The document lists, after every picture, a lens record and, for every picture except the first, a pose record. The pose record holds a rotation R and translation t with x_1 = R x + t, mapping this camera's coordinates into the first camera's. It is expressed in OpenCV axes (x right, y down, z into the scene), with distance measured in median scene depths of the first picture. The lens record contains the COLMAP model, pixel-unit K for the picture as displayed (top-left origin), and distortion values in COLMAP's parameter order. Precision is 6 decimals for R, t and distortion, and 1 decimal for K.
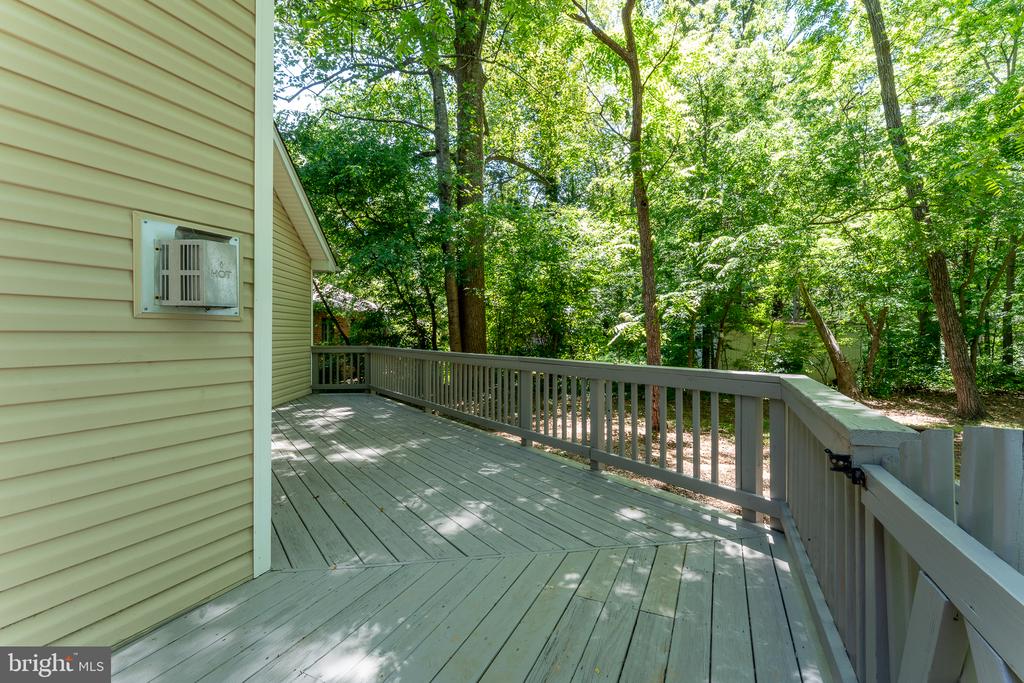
lens RADIAL K [[417.3, 0, 520.1], [0, 417.3, 339.9], [0, 0, 1]] dist [0.000886, -0.001036]
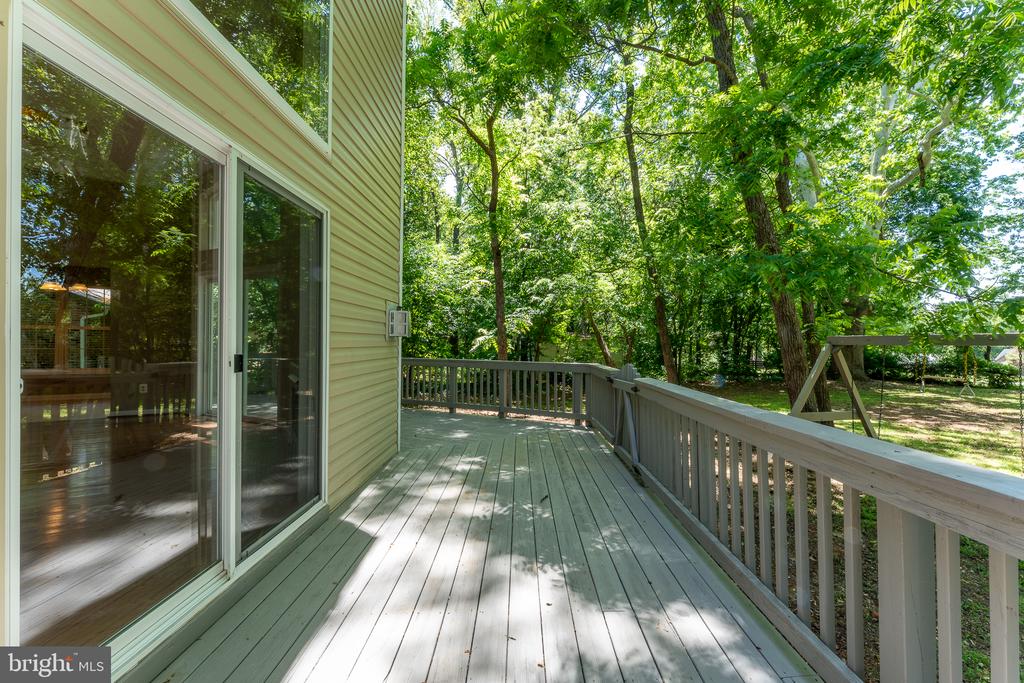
lens RADIAL K [[417.3, 0, 509.8], [0, 417.3, 341.2], [0, 0, 1]] dist [0.000886, -0.001036]
pose [[0.915786, 0.015938, 0.401349, -0.199869], [-0.010389, 0.999818, -0.016000, -0.002907], [-0.401531, 0.010483, 0.915785, -0.280176]]
